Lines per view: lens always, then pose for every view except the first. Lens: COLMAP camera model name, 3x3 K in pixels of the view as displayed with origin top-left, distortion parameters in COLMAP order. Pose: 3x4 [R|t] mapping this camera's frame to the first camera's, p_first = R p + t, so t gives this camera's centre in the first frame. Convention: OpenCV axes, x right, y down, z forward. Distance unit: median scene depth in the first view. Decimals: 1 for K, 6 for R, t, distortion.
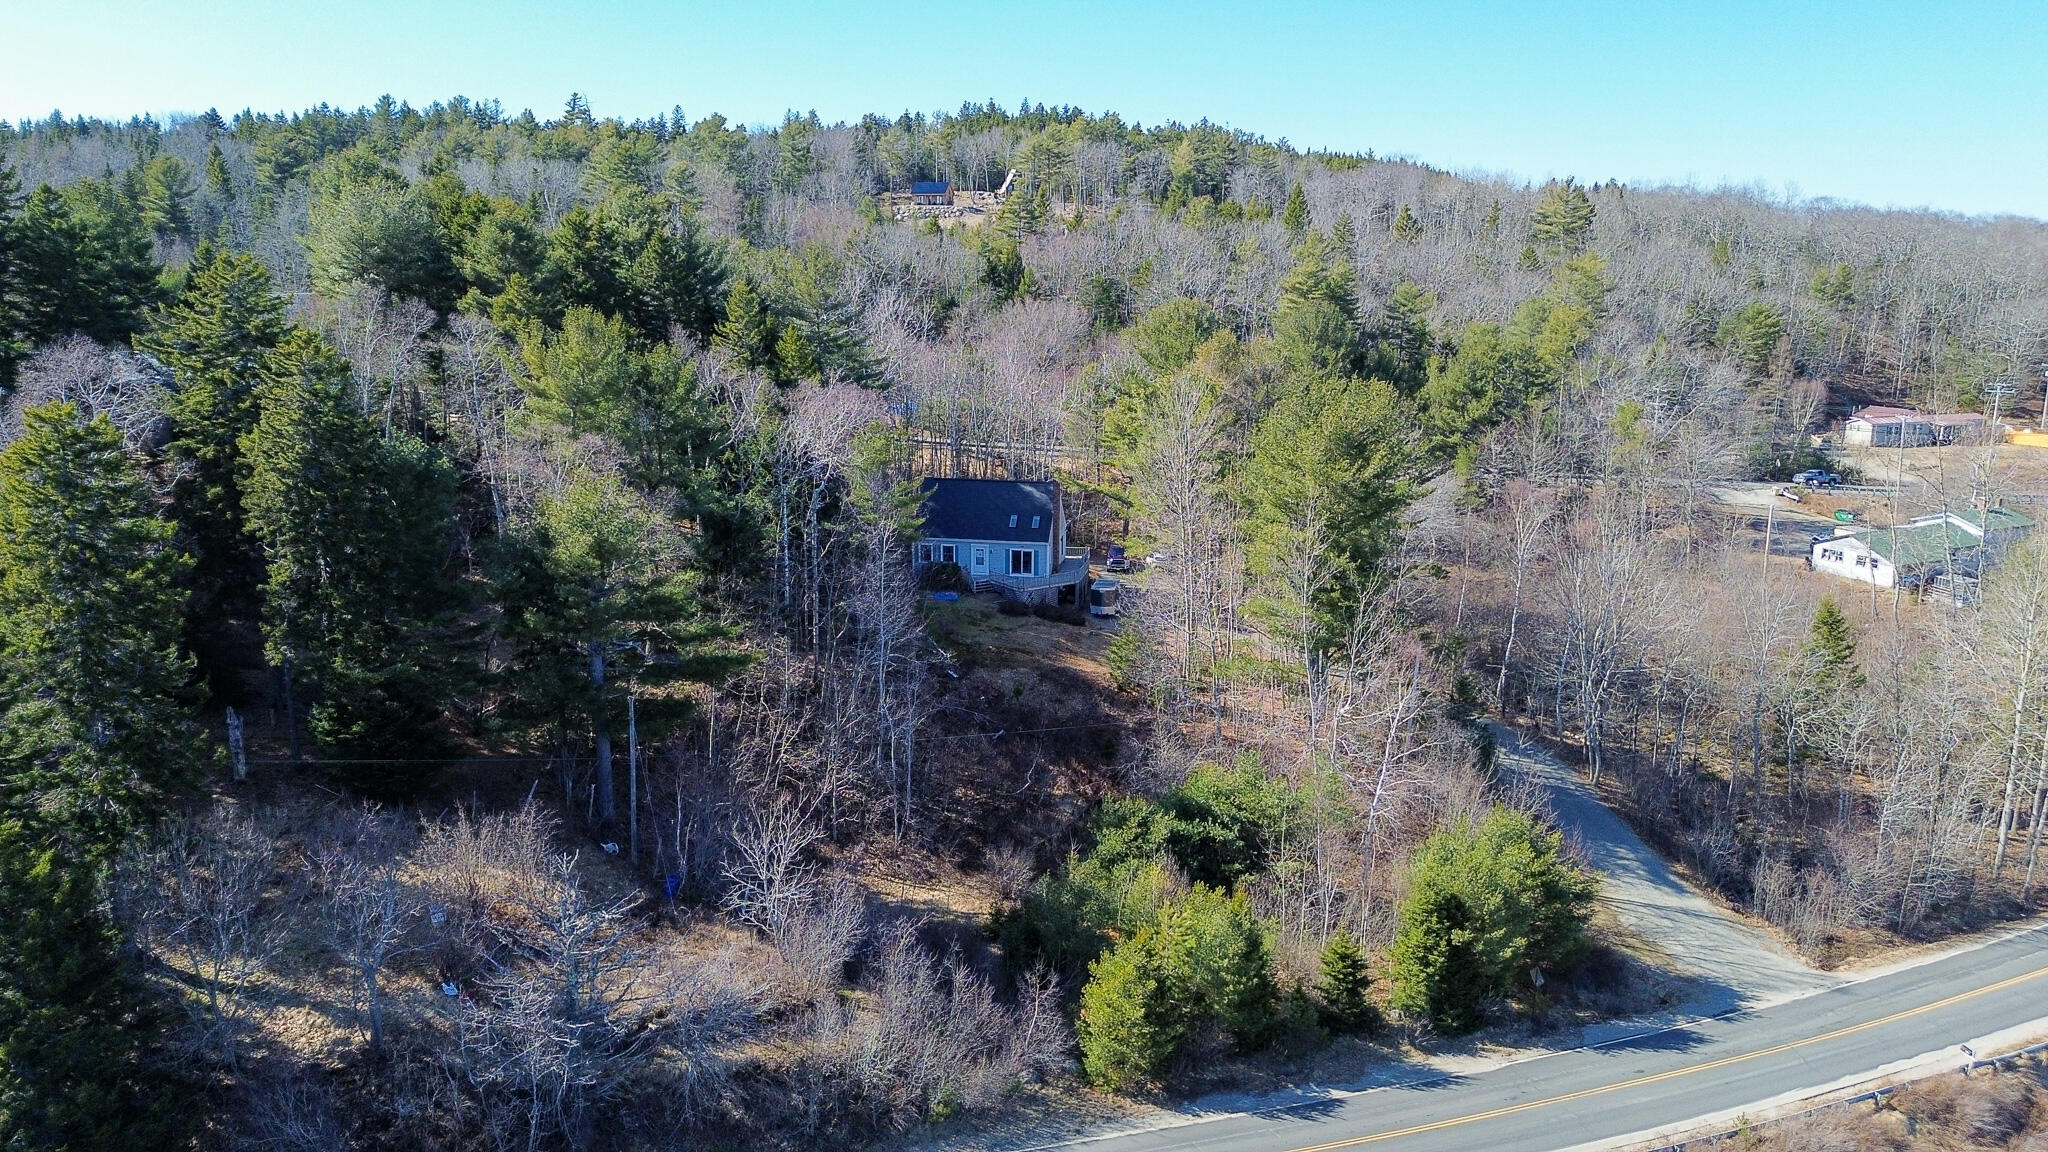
lens RADIAL K [[1414.6, 0, 1024.0], [0, 1414.6, 576.0], [0, 0, 1]] dist [0.073193, -0.078356]
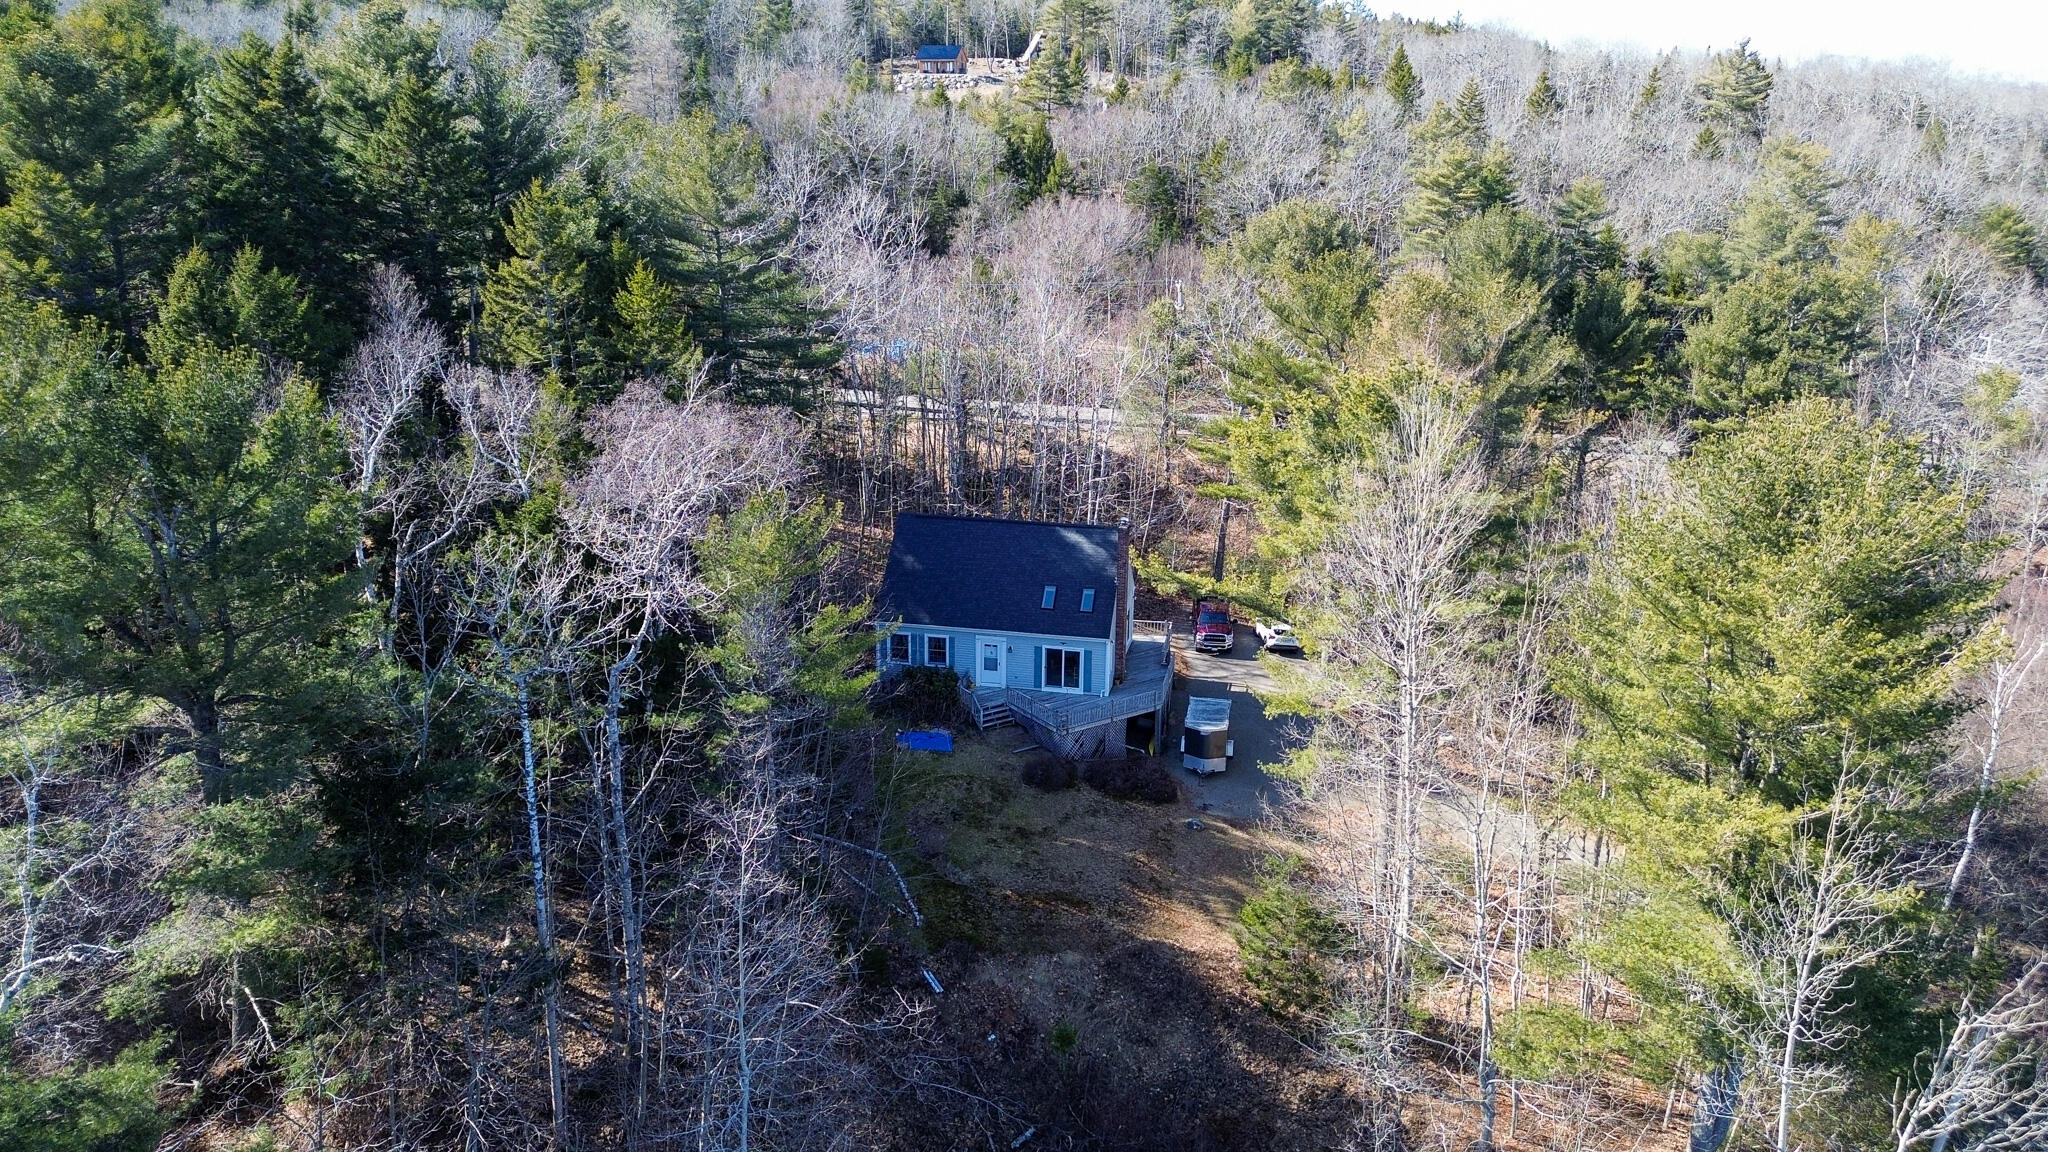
lens RADIAL K [[1417.2, 0, 1020.6], [0, 1417.2, 546.7], [0, 0, 1]] dist [0.096427, -0.146960]
pose [[0.999856, 0.011346, -0.012635, -0.009786], [-0.010602, 0.998291, 0.057466, -0.074903], [0.013266, -0.057323, 0.998268, 0.338097]]
